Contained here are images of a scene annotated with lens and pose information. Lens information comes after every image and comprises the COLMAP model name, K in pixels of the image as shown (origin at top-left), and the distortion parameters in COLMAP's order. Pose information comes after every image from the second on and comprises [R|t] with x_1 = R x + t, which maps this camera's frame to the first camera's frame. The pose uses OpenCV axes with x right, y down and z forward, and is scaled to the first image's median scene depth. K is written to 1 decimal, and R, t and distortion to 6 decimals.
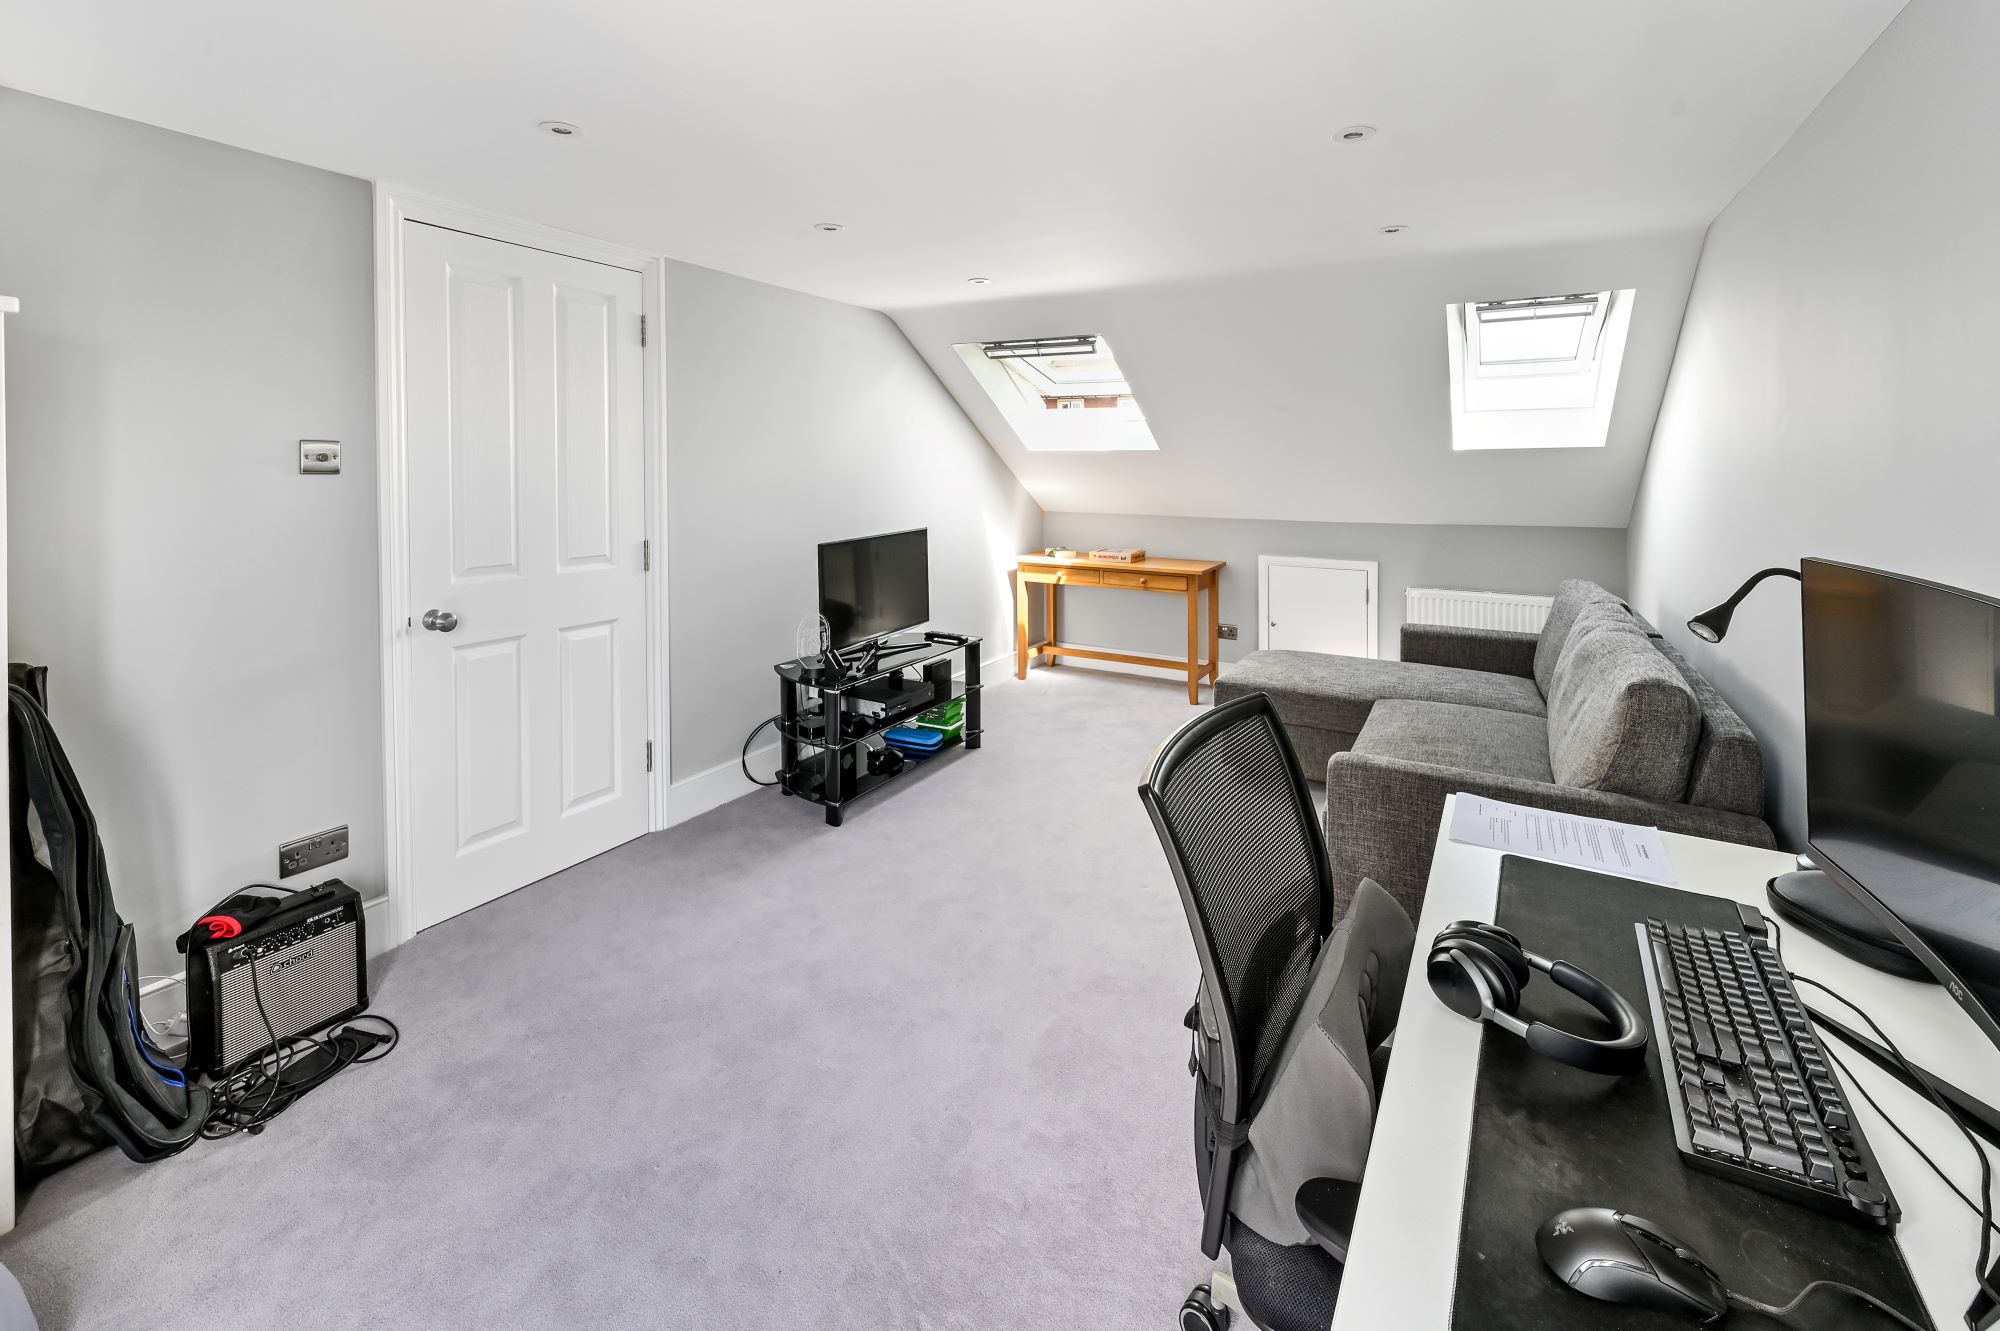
lens RADIAL K [[887.7, 0, 999.4], [0, 887.7, 493.6], [0, 0, 1]] dist [0.000783, 0.000146]
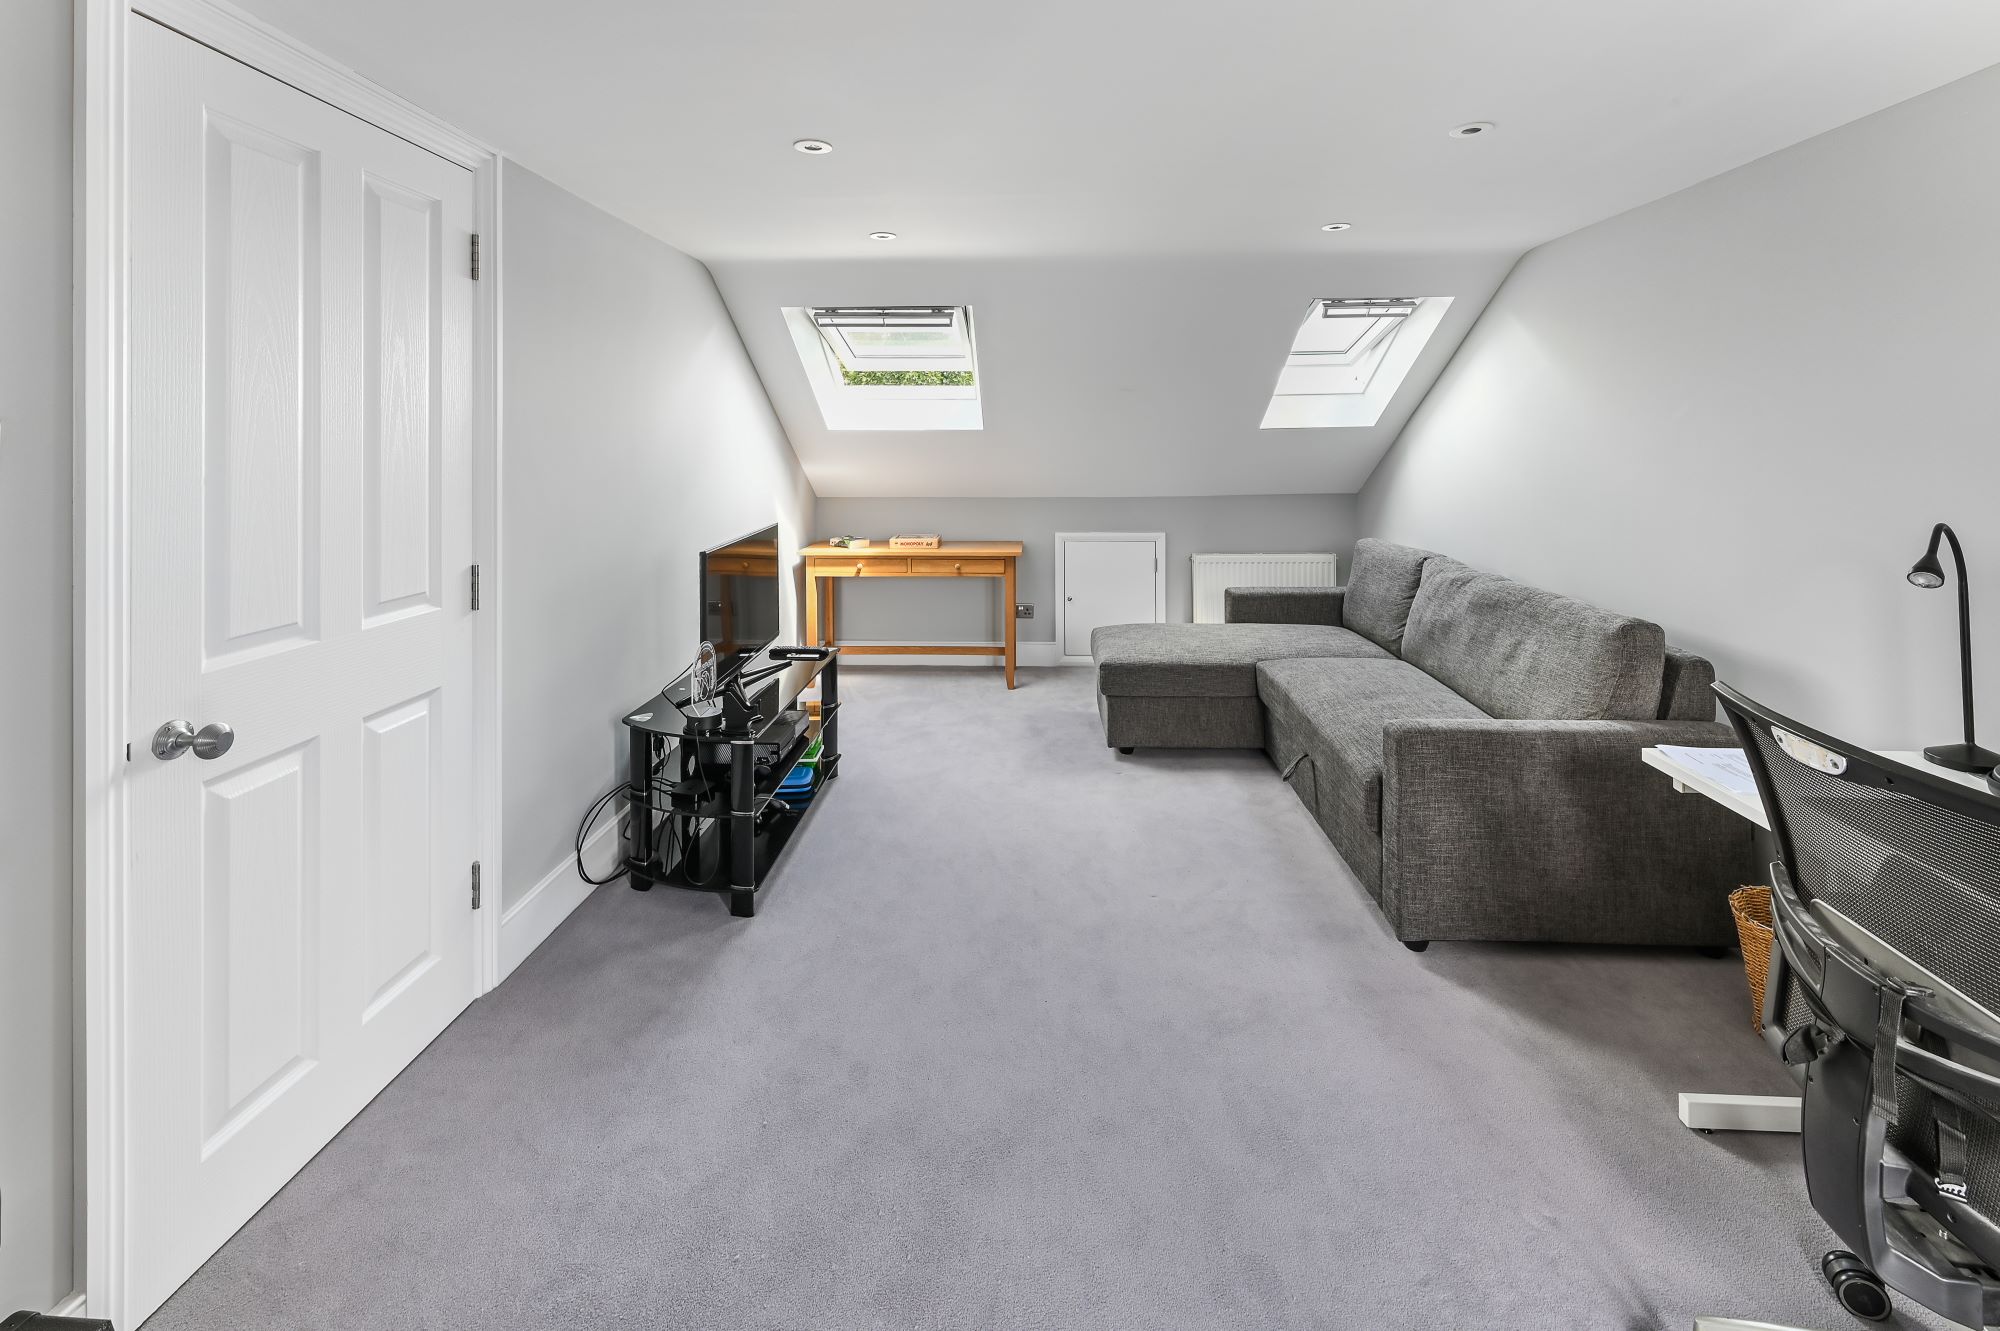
lens RADIAL K [[868.0, 0, 1002.3], [0, 868.0, 446.5], [0, 0, 1]] dist [-0.000192, 0.000127]
pose [[0.881625, -0.011155, 0.471819, -0.301164], [0.024877, 0.999429, -0.022856, -0.010588], [-0.471295, 0.031888, 0.881399, 0.190305]]
